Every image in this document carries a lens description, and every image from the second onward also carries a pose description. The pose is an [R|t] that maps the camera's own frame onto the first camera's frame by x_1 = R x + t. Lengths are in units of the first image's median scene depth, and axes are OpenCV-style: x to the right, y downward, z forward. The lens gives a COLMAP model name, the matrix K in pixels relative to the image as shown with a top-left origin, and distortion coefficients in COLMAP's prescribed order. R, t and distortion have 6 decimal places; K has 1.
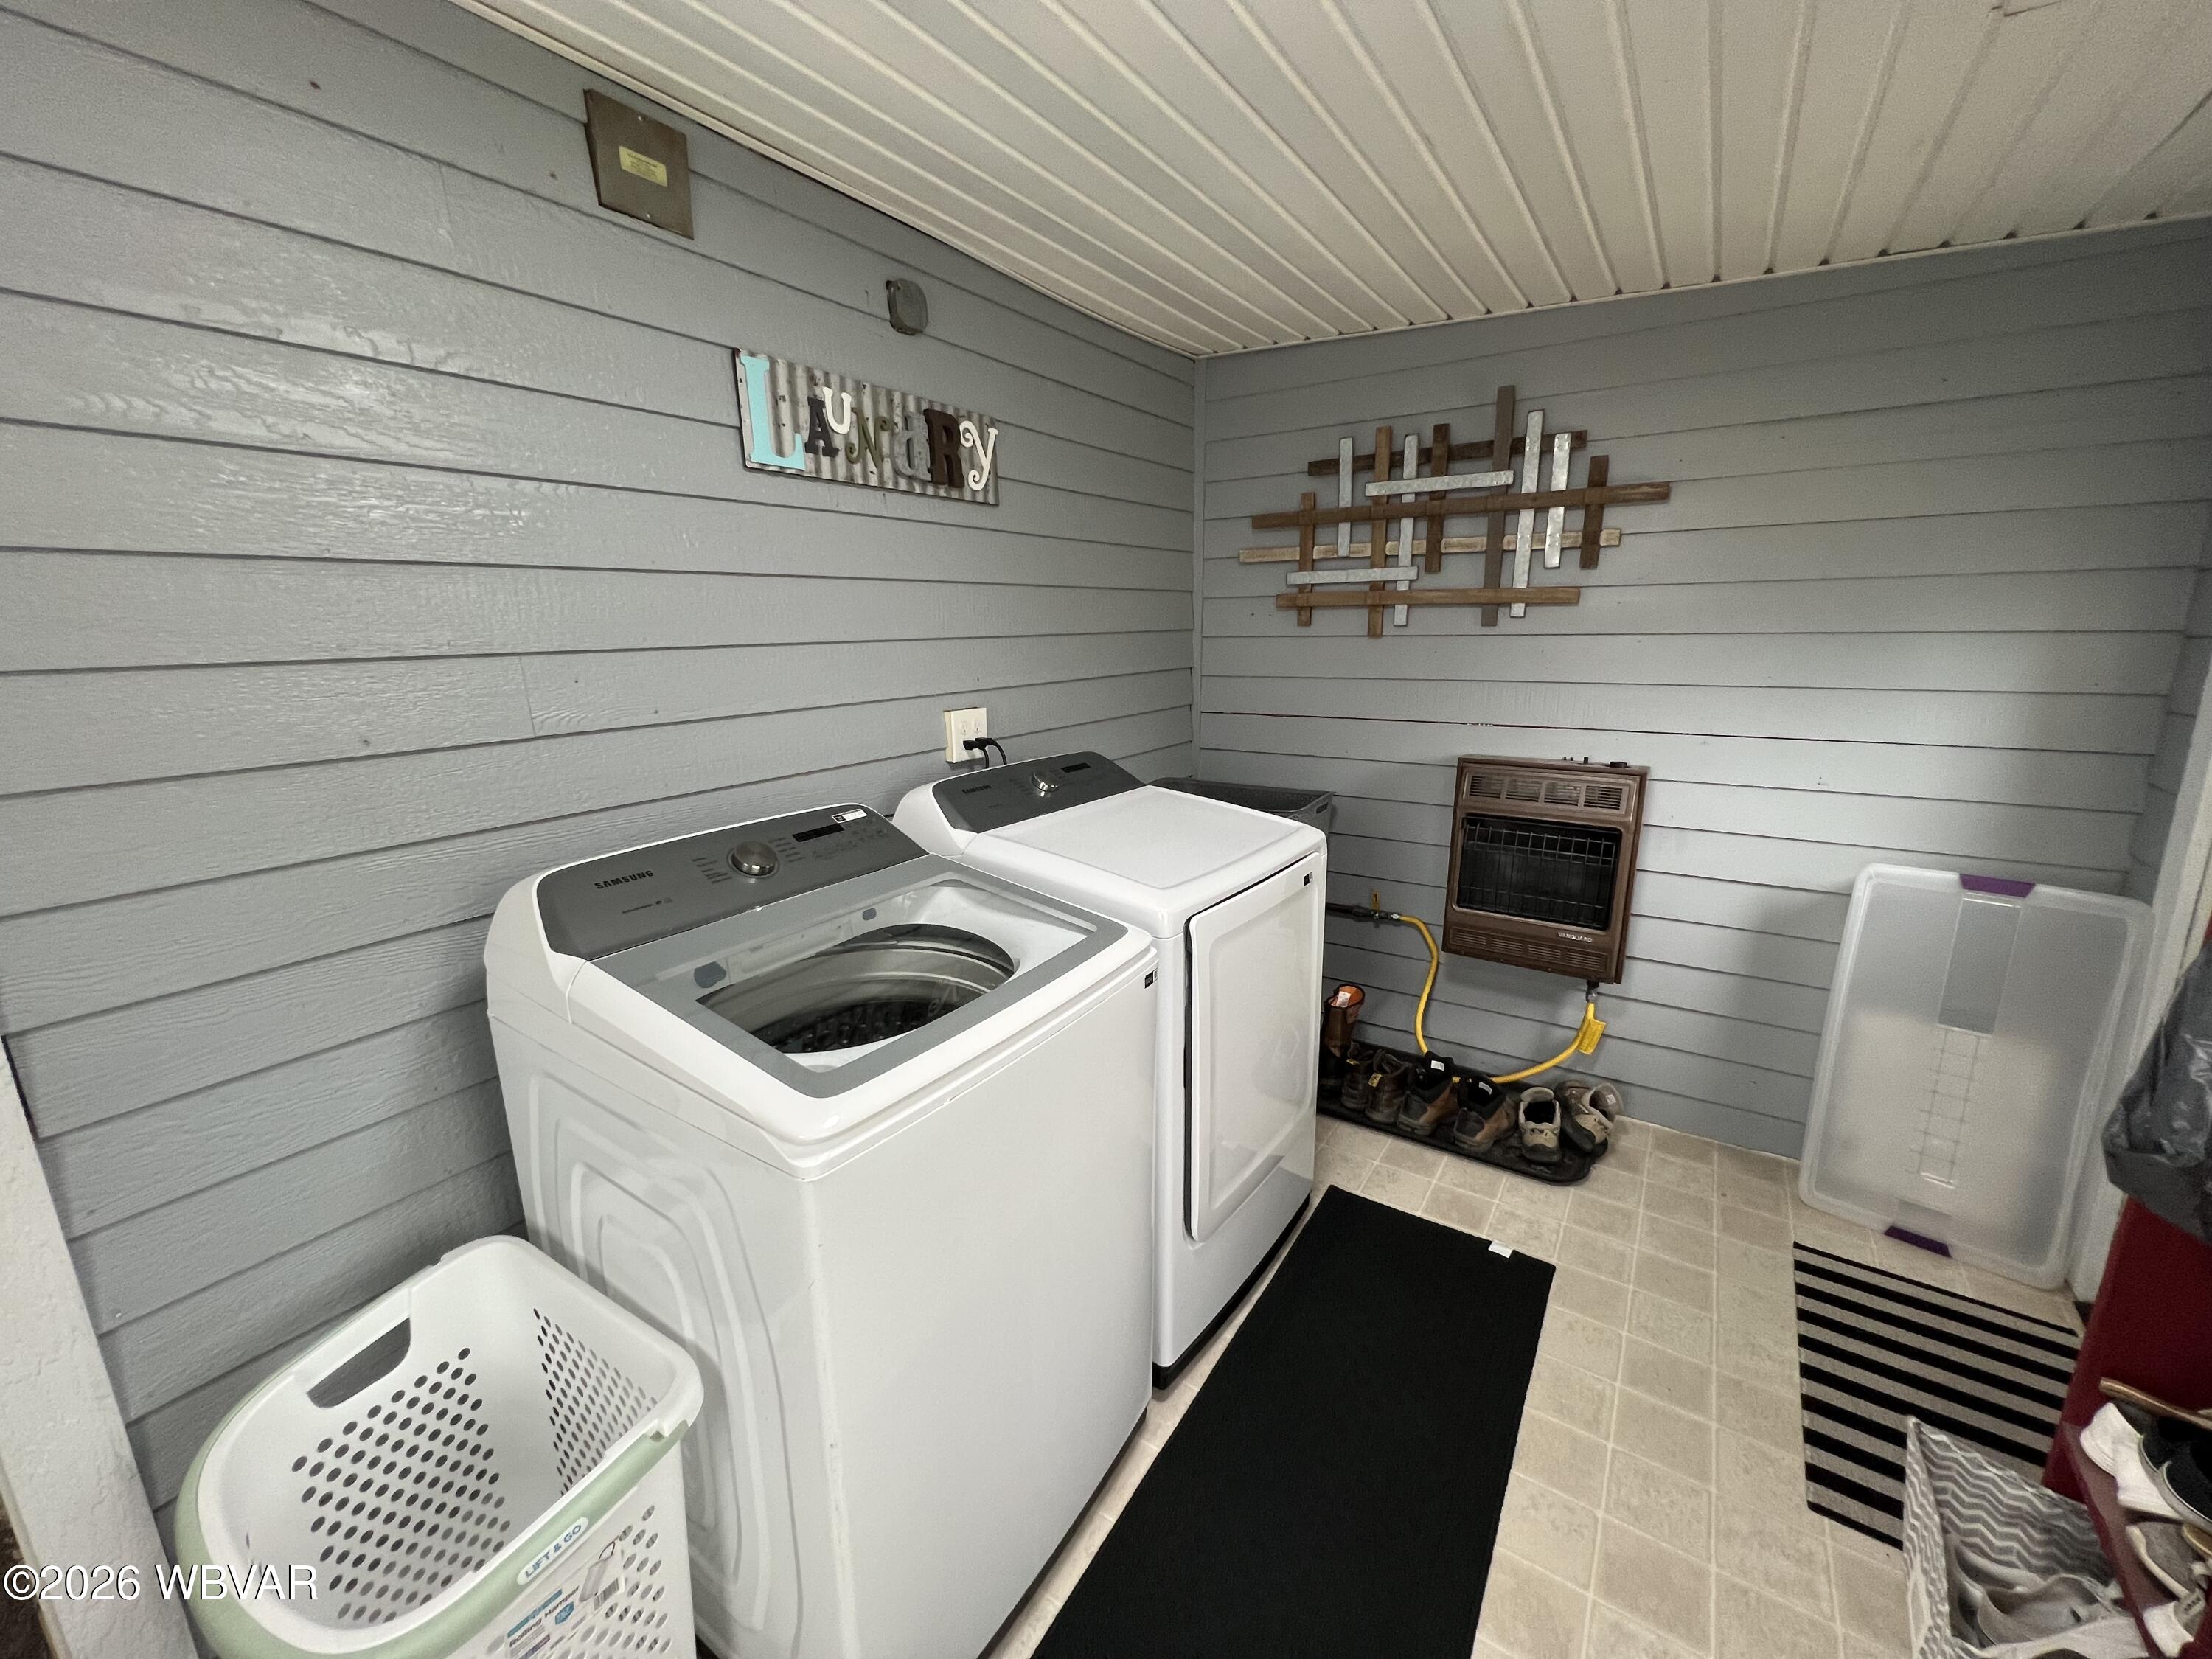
lens RADIAL K [[890.2, 0, 1103.7], [0, 890.2, 816.3], [0, 0, 1]] dist [-0.004020, -0.000318]
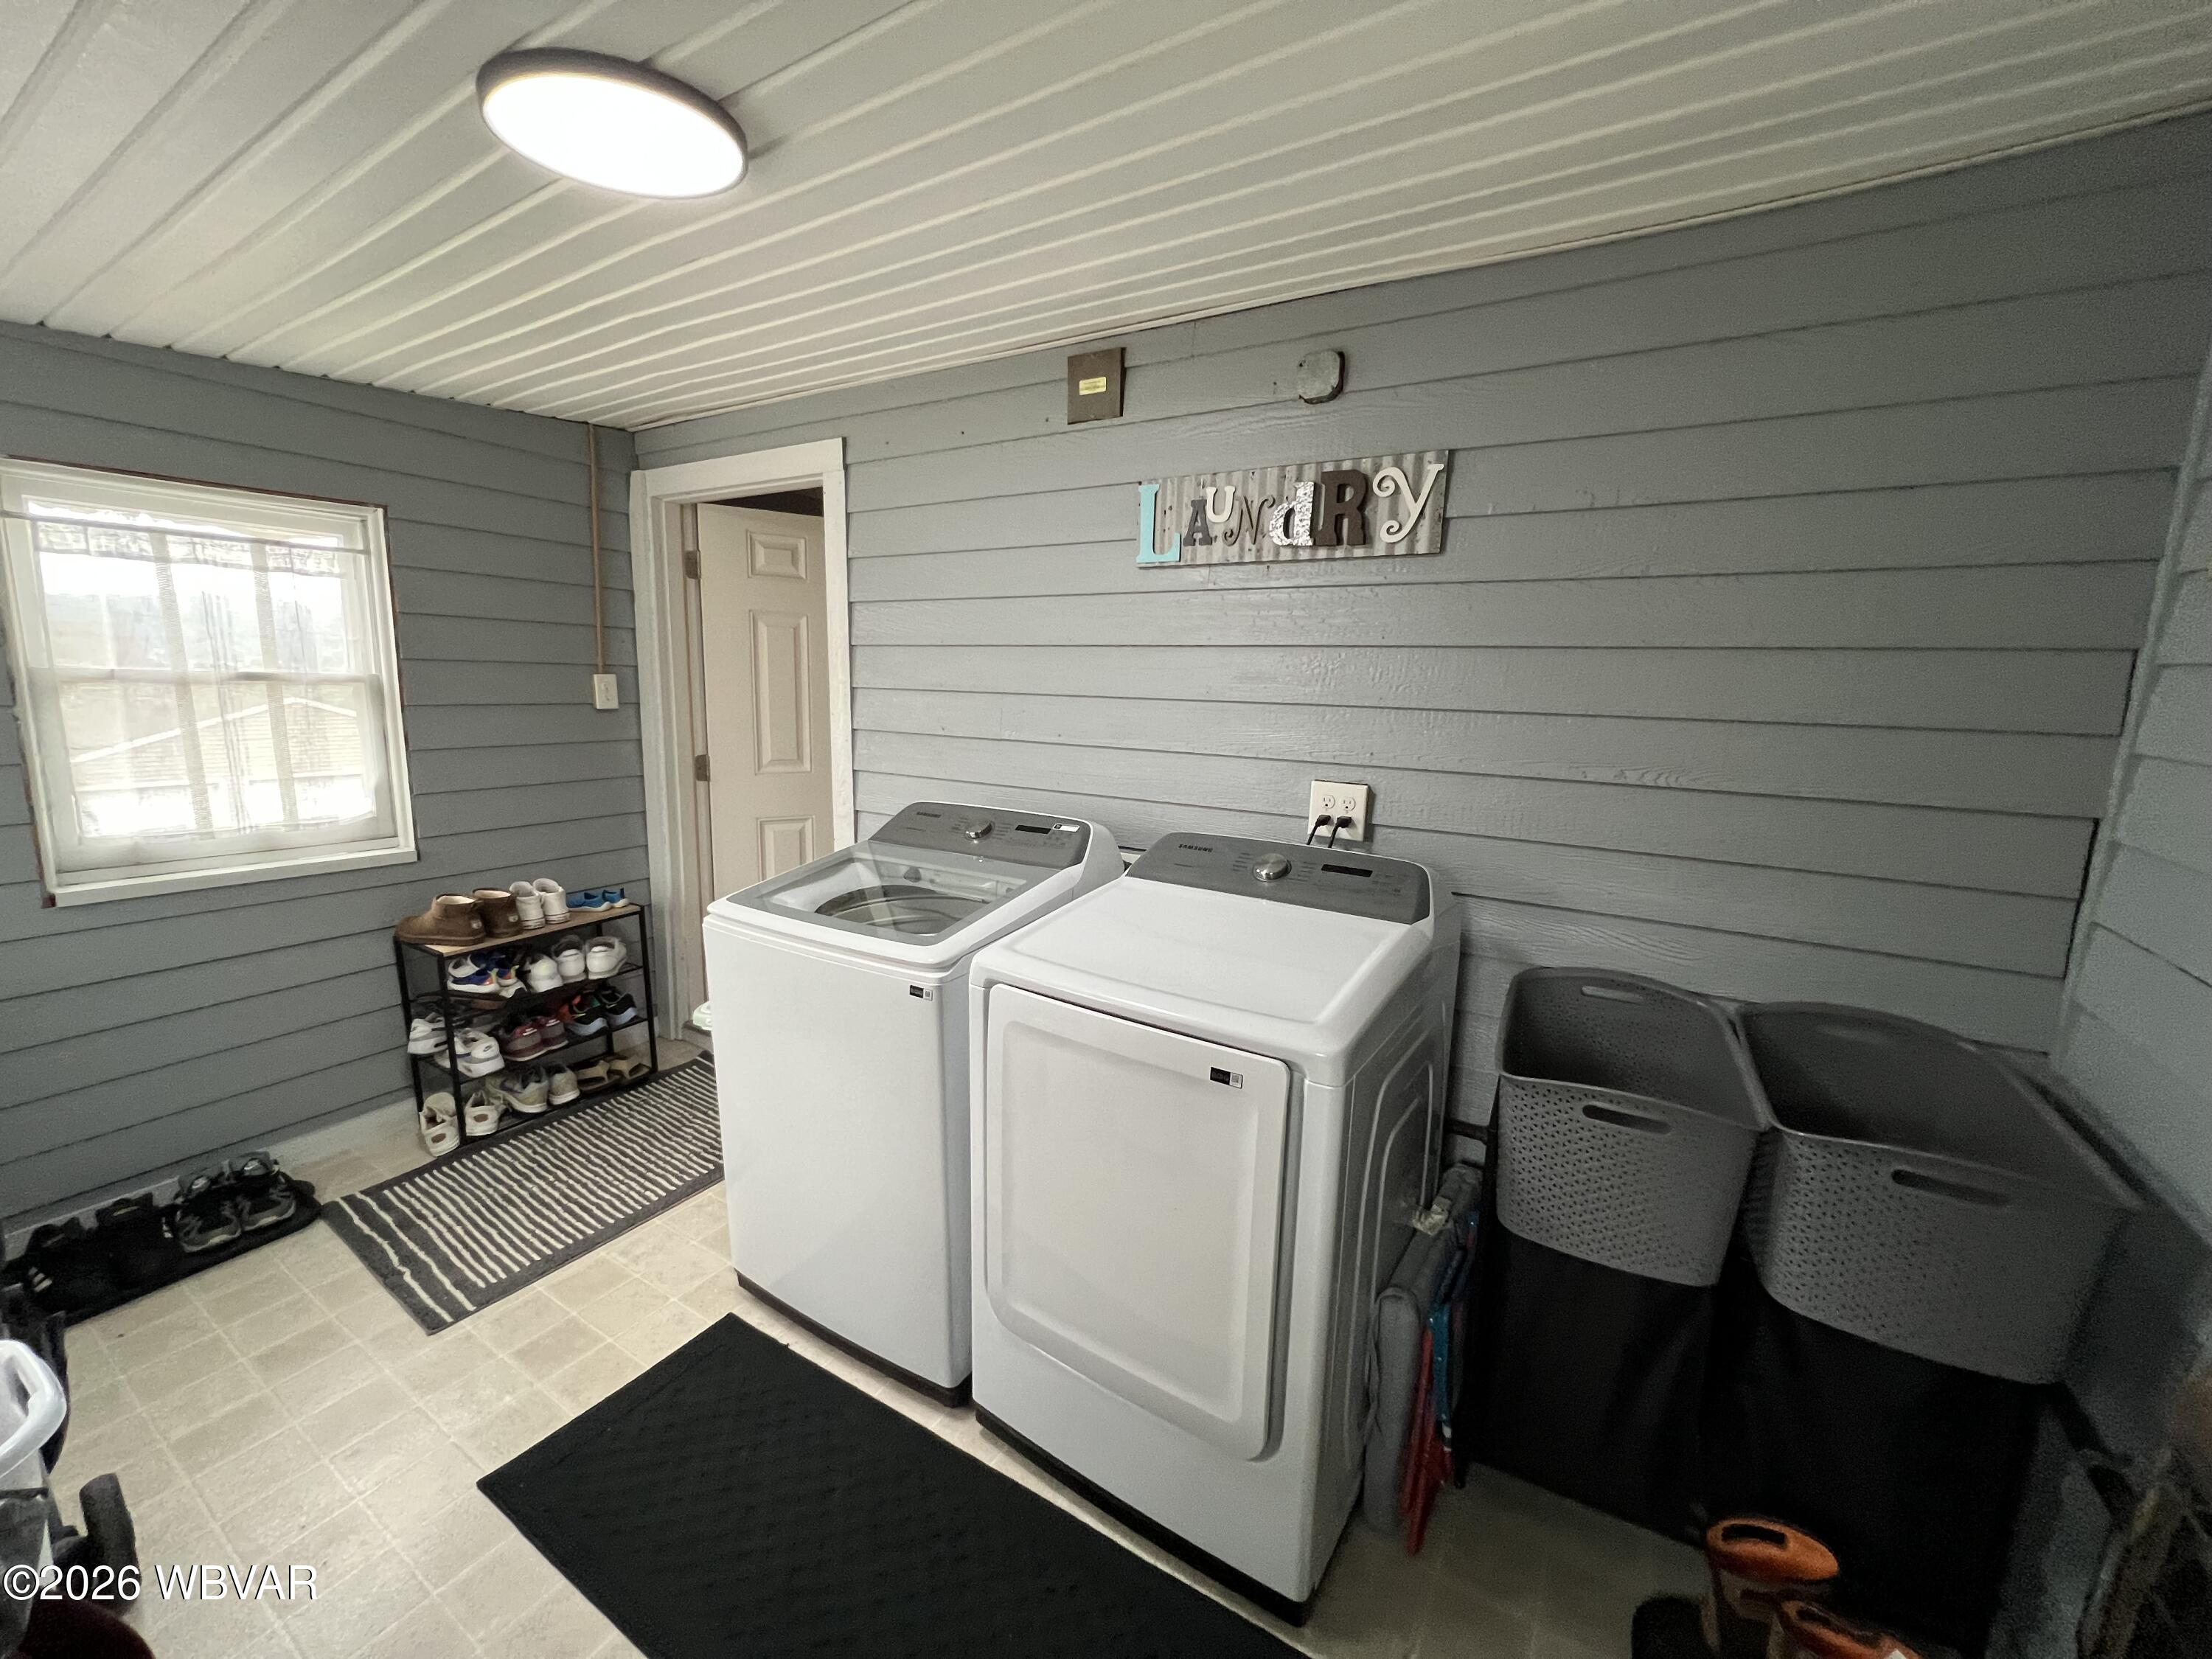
lens RADIAL K [[890.2, 0, 1101.8], [0, 890.2, 829.2], [0, 0, 1]] dist [-0.004020, -0.000318]
pose [[0.052441, 0.177112, -0.982793, 0.895611], [-0.238905, 0.957794, 0.159859, -0.196113], [0.969626, 0.226411, 0.092540, 0.829697]]
